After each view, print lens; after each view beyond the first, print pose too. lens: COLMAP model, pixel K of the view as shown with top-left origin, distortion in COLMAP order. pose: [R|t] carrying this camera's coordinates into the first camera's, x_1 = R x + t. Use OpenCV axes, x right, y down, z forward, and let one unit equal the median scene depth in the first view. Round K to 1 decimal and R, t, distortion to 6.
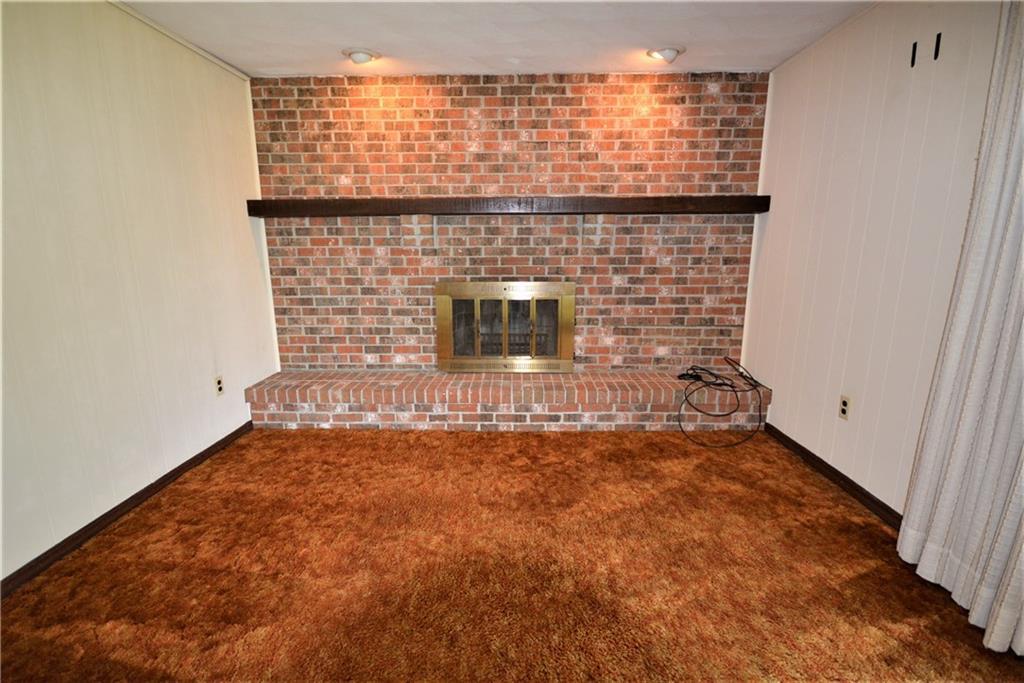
lens RADIAL K [[461.8, 0, 509.4], [0, 461.8, 343.6], [0, 0, 1]] dist [0.000087, 0.000319]
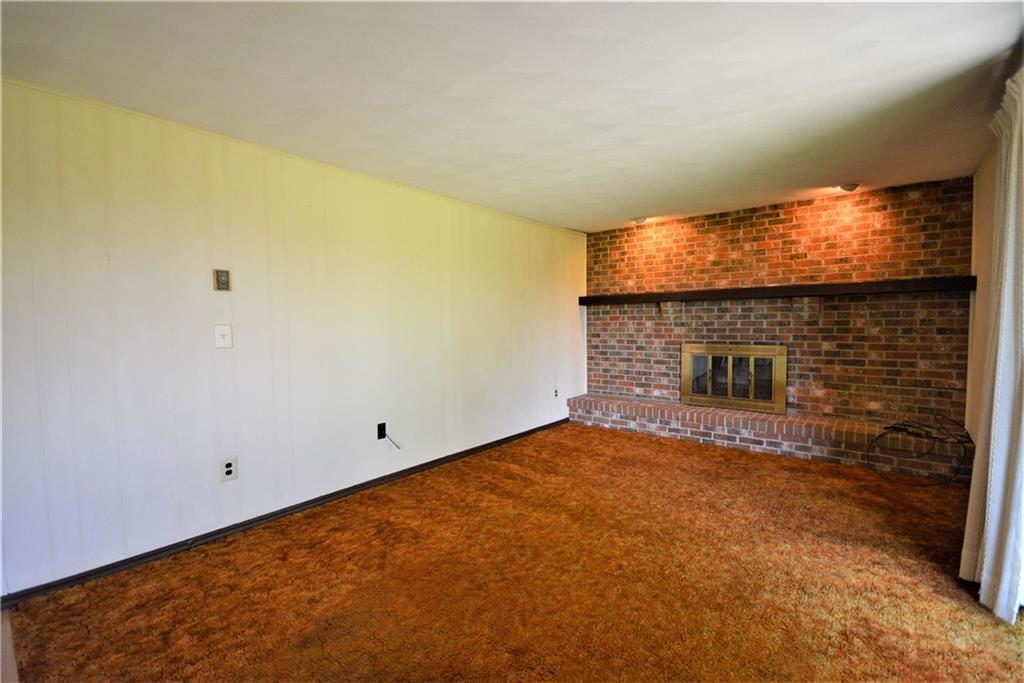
lens RADIAL K [[461.8, 0, 509.4], [0, 461.8, 343.6], [0, 0, 1]] dist [0.000087, 0.000319]
pose [[0.784244, 0.023706, -0.619999, 0.356337], [-0.115337, 0.987423, -0.108136, 0.103339], [0.609638, 0.156314, 0.777115, -0.564115]]
